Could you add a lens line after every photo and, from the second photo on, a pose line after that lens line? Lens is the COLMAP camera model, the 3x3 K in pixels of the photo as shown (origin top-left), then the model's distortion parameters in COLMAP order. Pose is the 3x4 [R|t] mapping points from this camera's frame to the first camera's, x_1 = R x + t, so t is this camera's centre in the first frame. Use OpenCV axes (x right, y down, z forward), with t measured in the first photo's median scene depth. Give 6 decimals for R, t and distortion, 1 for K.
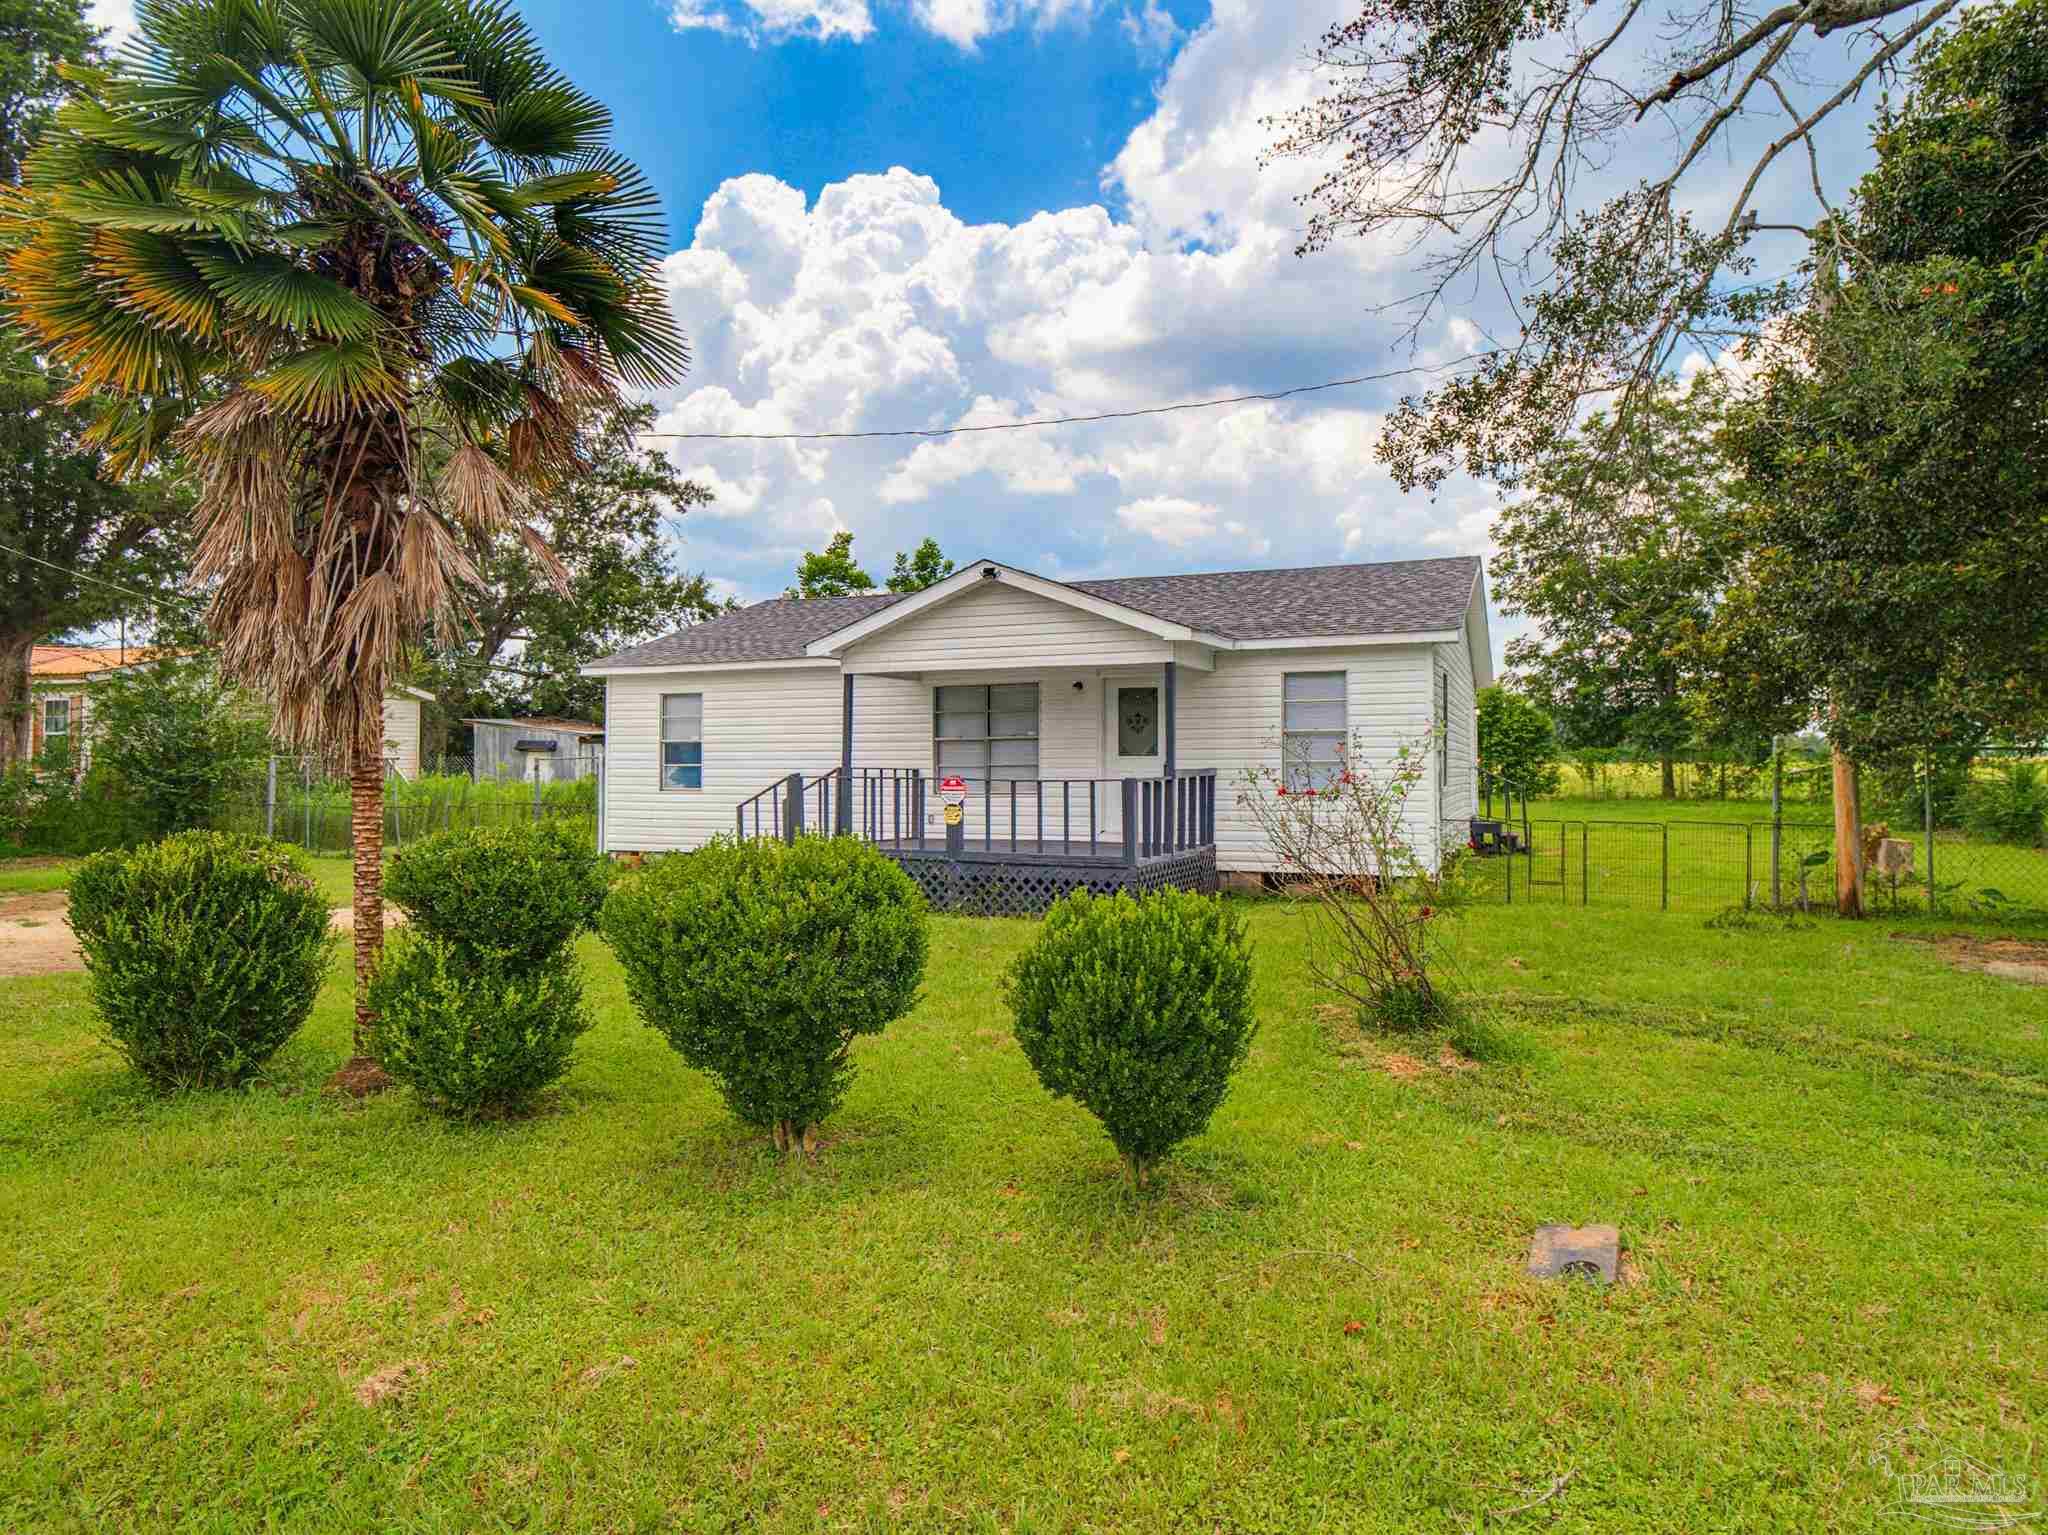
lens RADIAL K [[1188.9, 0, 1025.9], [0, 1188.9, 749.7], [0, 0, 1]] dist [0.005131, -0.000025]
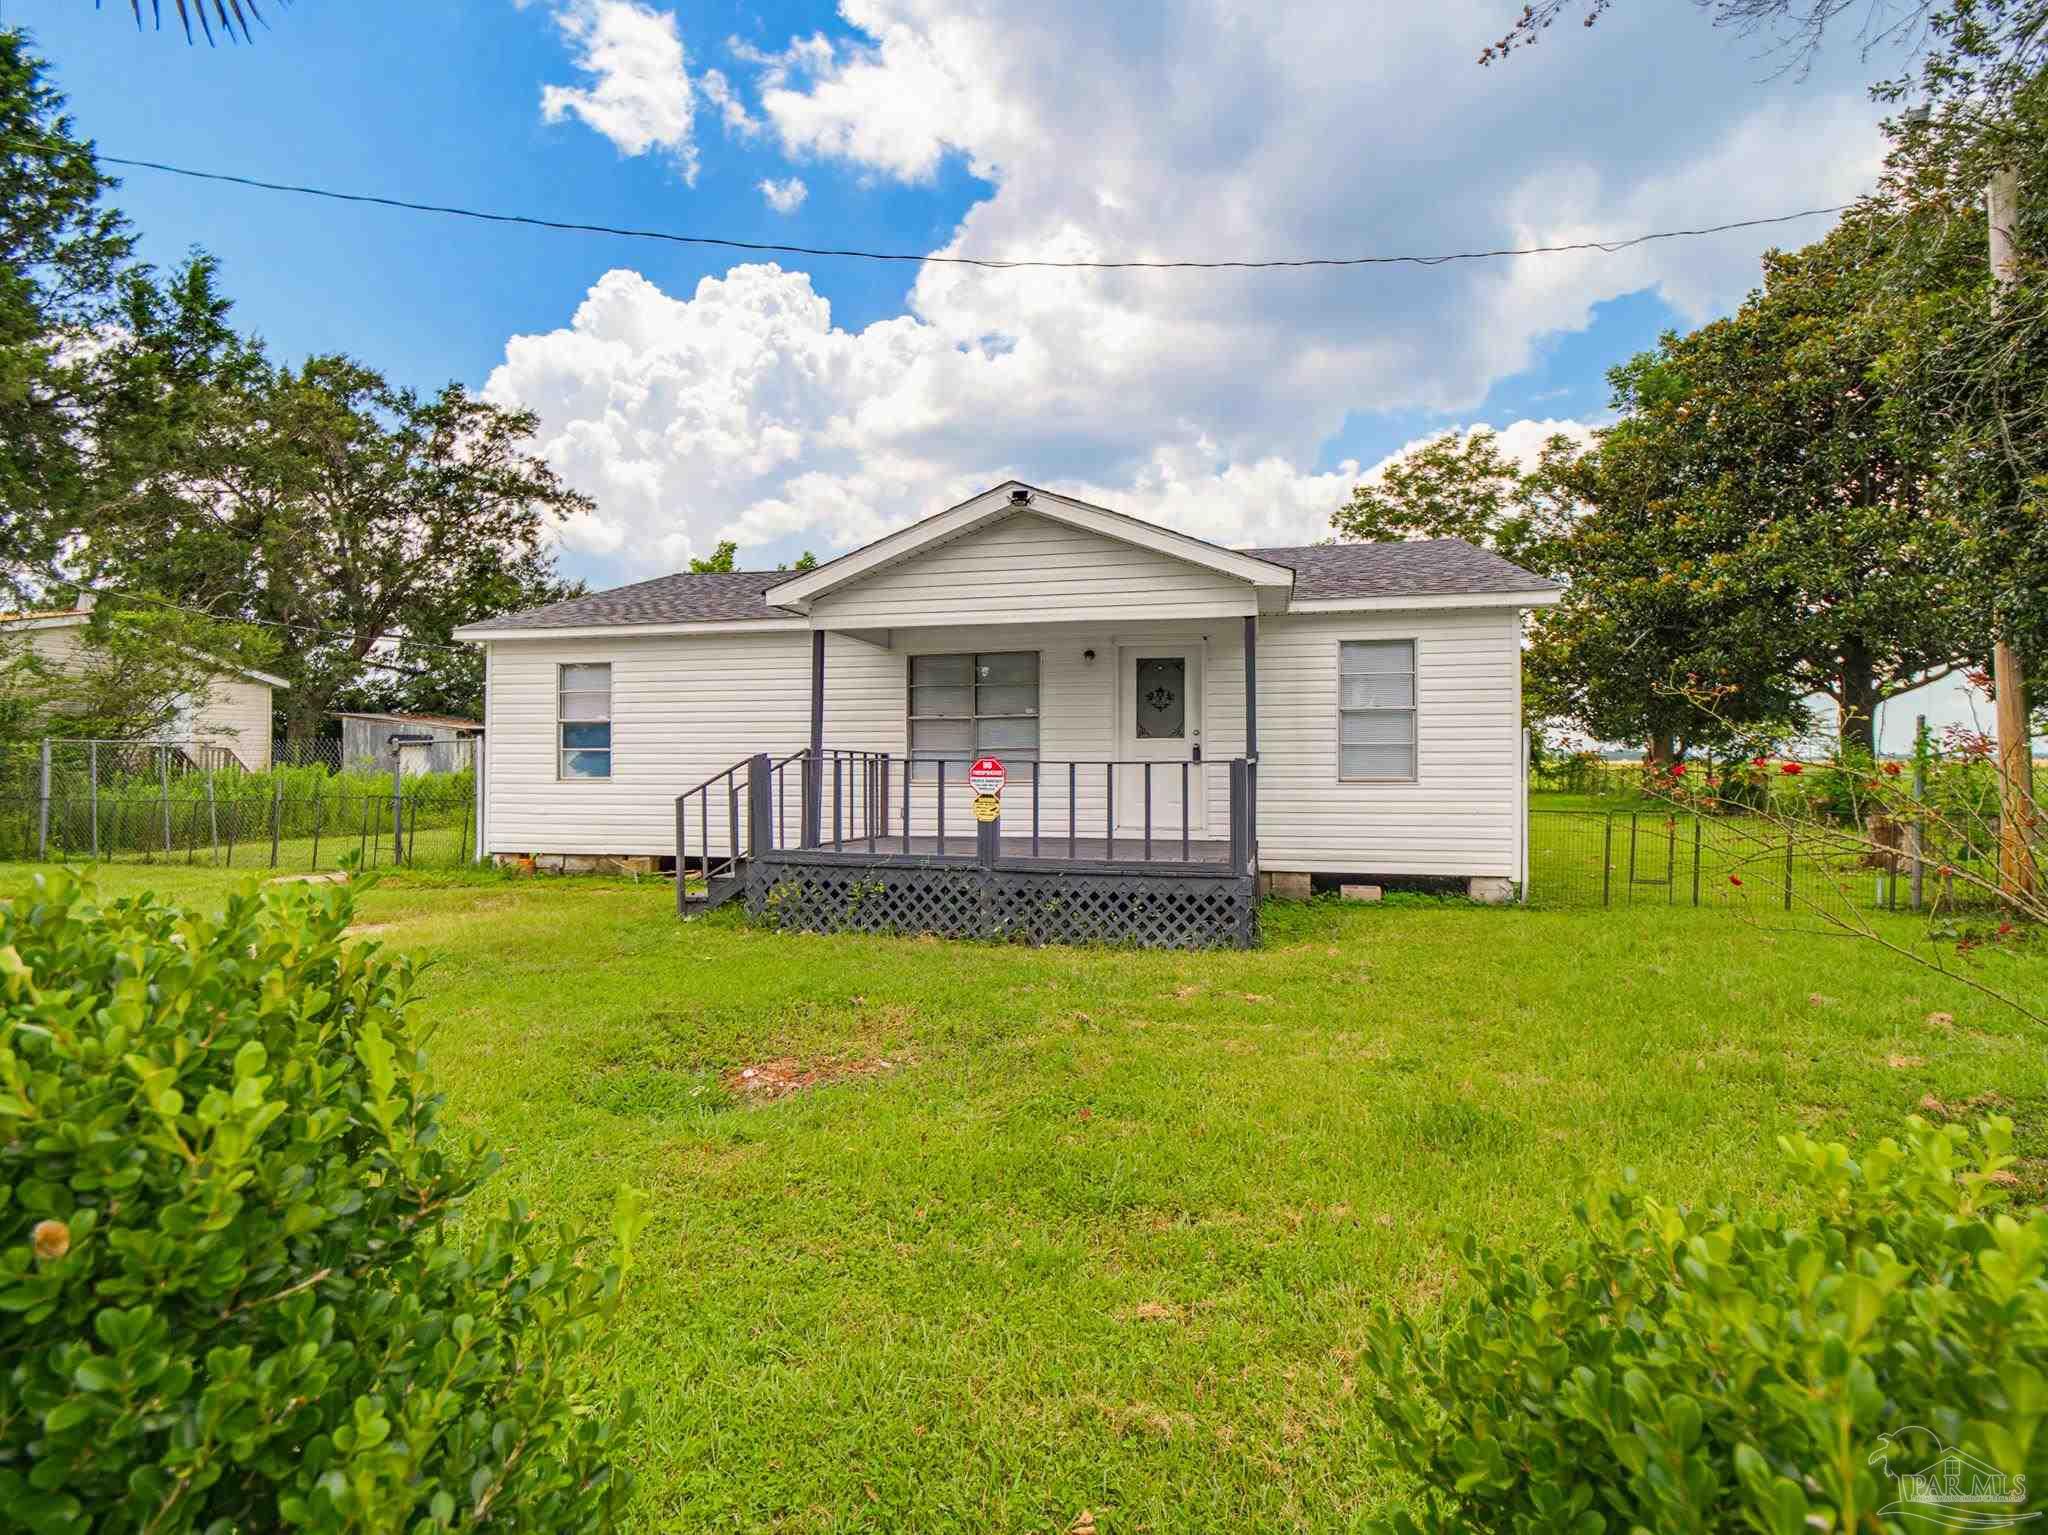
lens RADIAL K [[970.6, 0, 1034.8], [0, 970.6, 764.1], [0, 0, 1]] dist [0.002736, -0.000553]
pose [[0.984648, 0.003017, 0.174523, -0.034376], [-0.005145, 0.999918, 0.011743, 0.004804], [-0.174473, -0.012460, 0.984583, 0.096624]]
